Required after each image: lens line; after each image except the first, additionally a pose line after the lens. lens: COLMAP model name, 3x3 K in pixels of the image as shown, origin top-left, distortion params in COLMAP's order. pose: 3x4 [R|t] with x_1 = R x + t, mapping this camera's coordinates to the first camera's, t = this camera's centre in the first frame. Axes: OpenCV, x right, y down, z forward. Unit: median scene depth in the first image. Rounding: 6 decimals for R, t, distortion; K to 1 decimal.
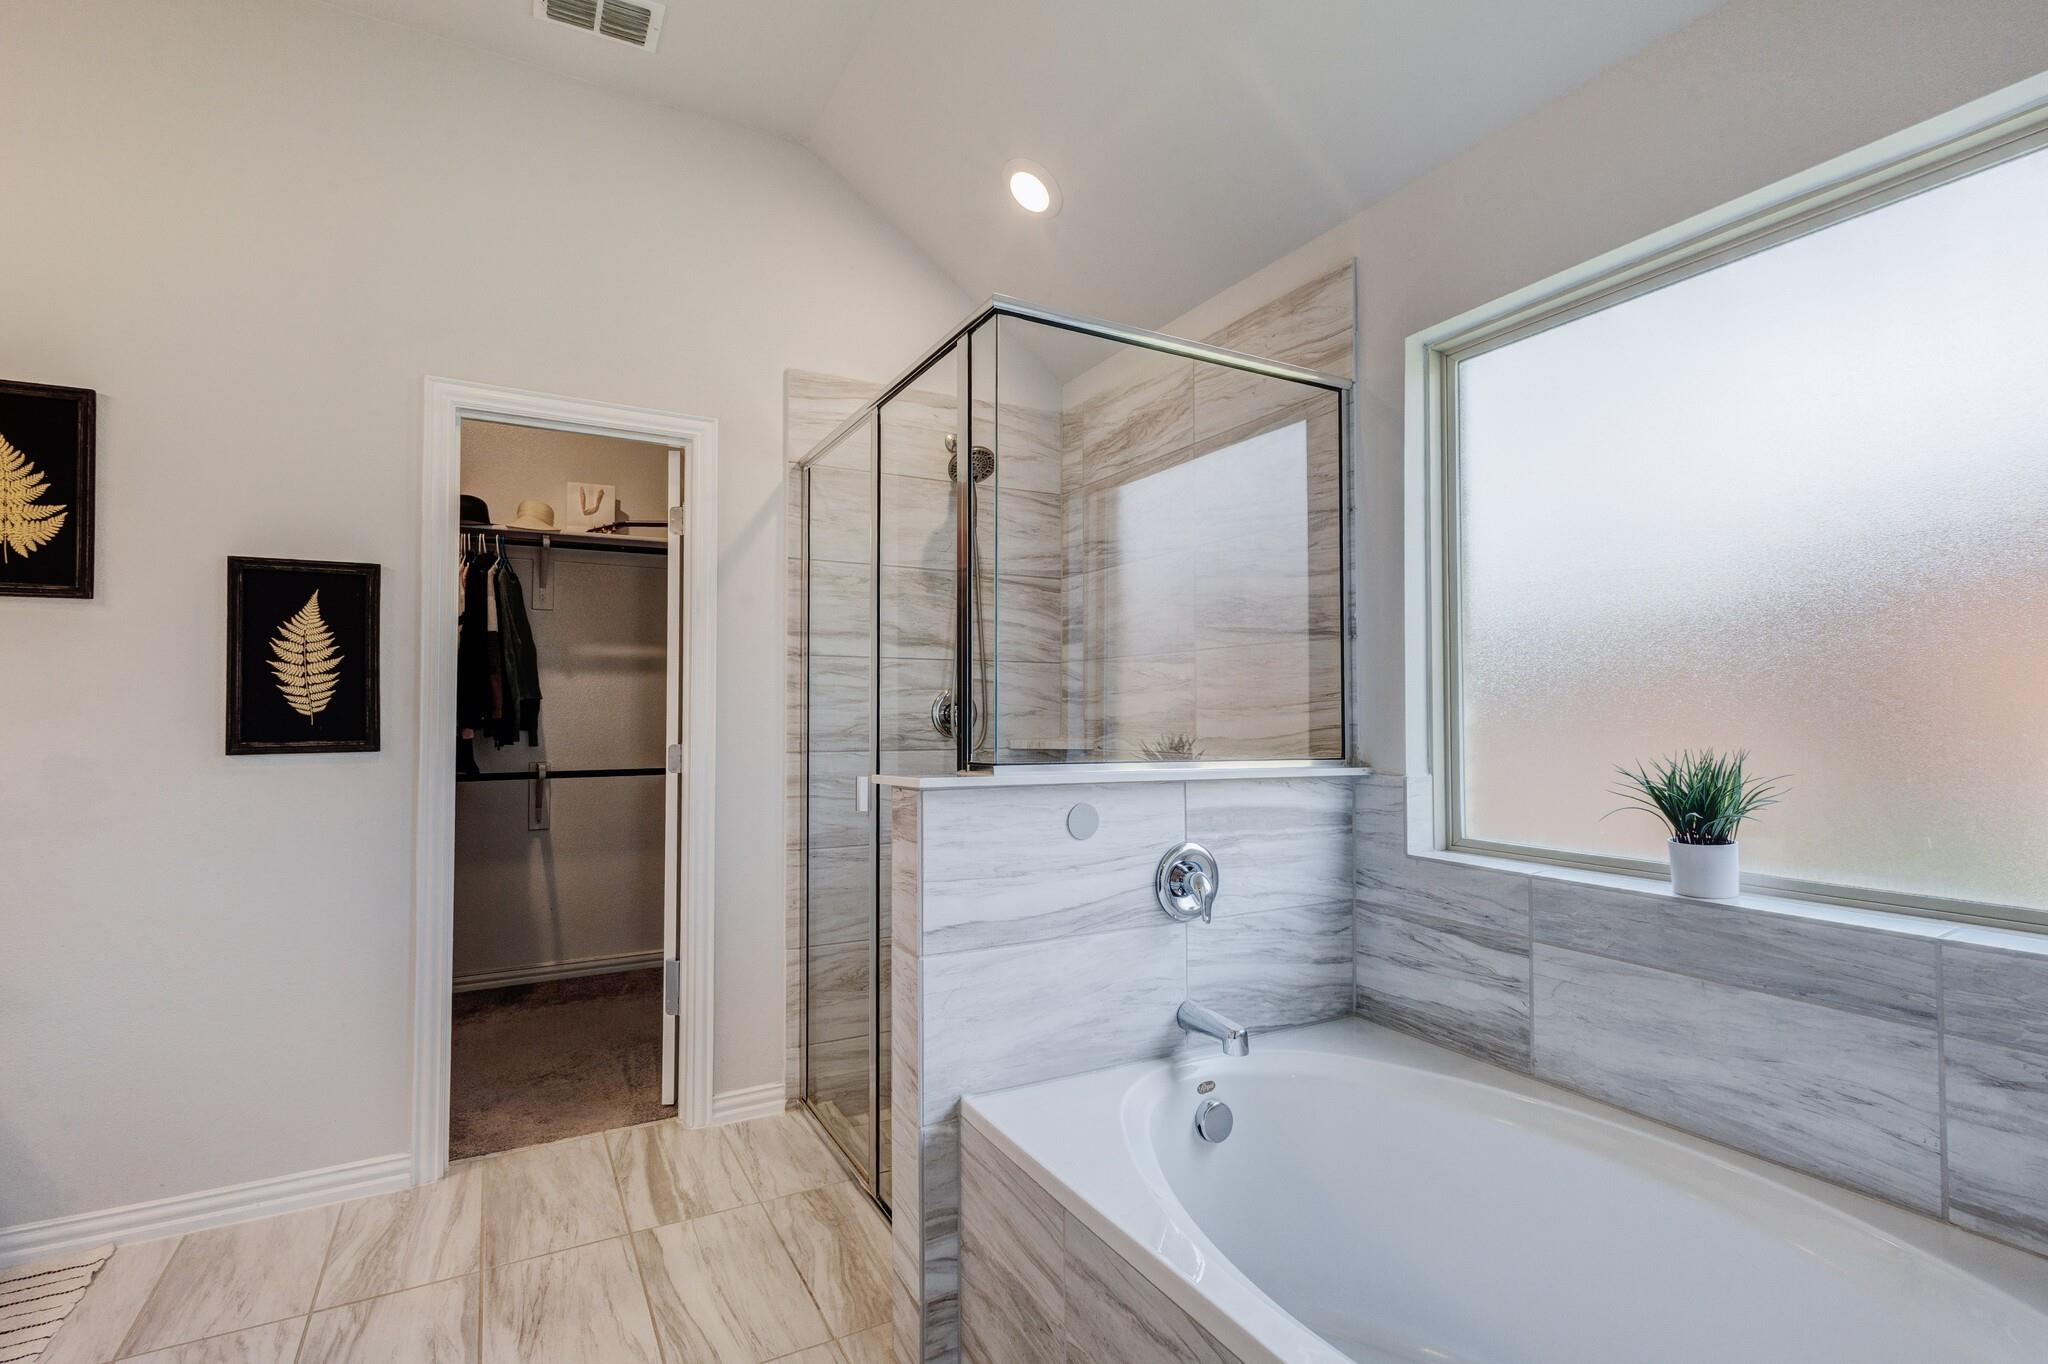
lens RADIAL K [[939.2, 0, 1025.1], [0, 939.2, 688.7], [0, 0, 1]] dist [0.006519, -0.000542]
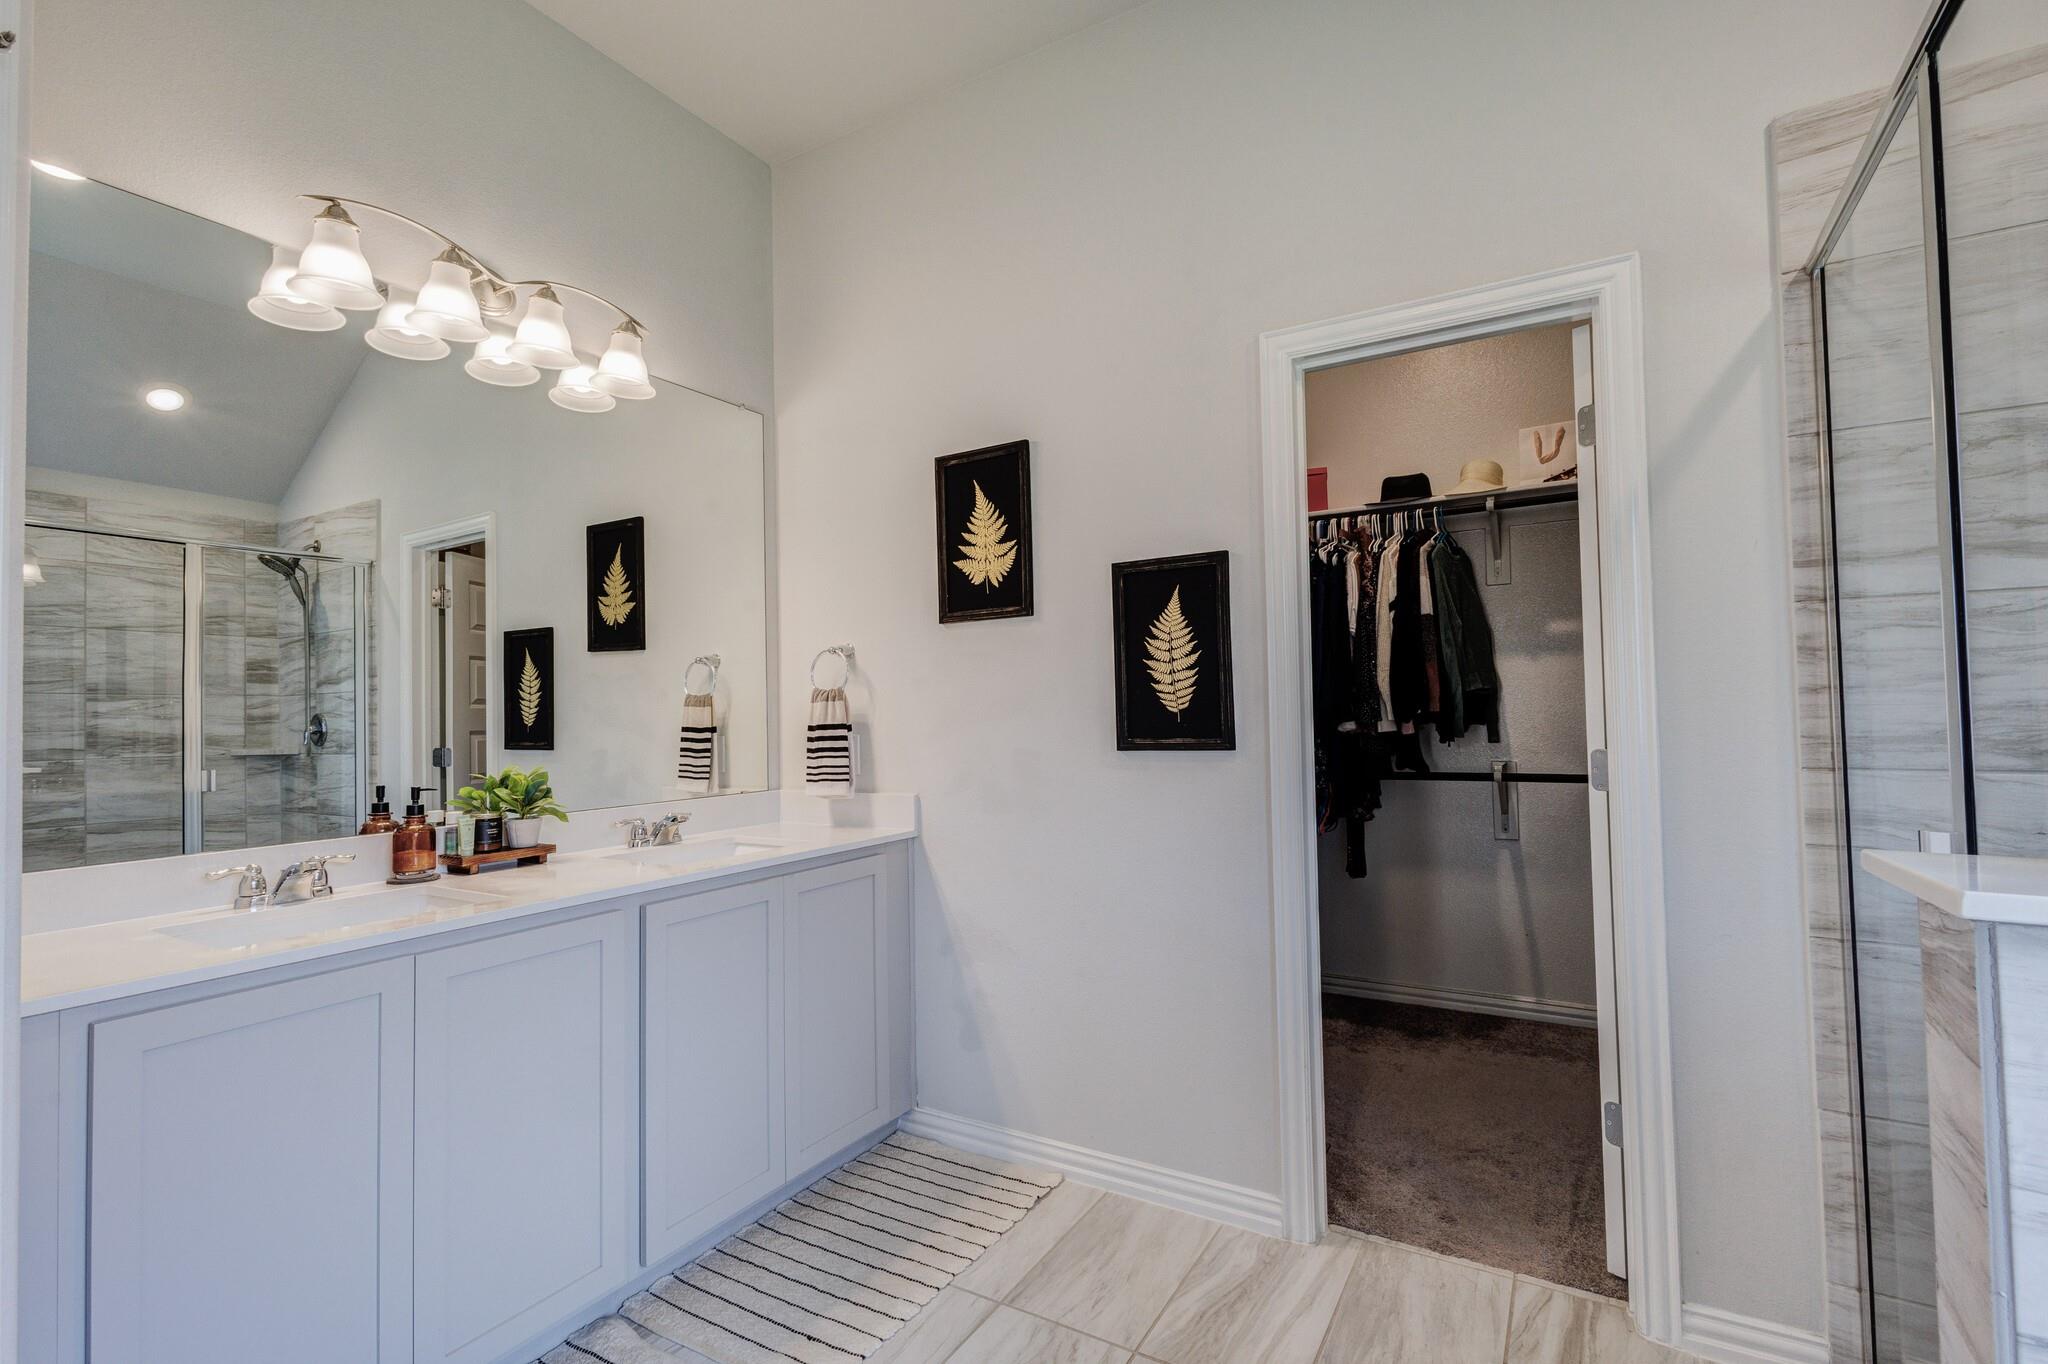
lens RADIAL K [[939.2, 0, 1008.5], [0, 939.2, 681.3], [0, 0, 1]] dist [0.006519, -0.000542]
pose [[0.500860, -0.035752, -0.864790, 0.008755], [0.038687, 0.999073, -0.018897, 0.006309], [0.864663, -0.023991, 0.501779, 0.299370]]
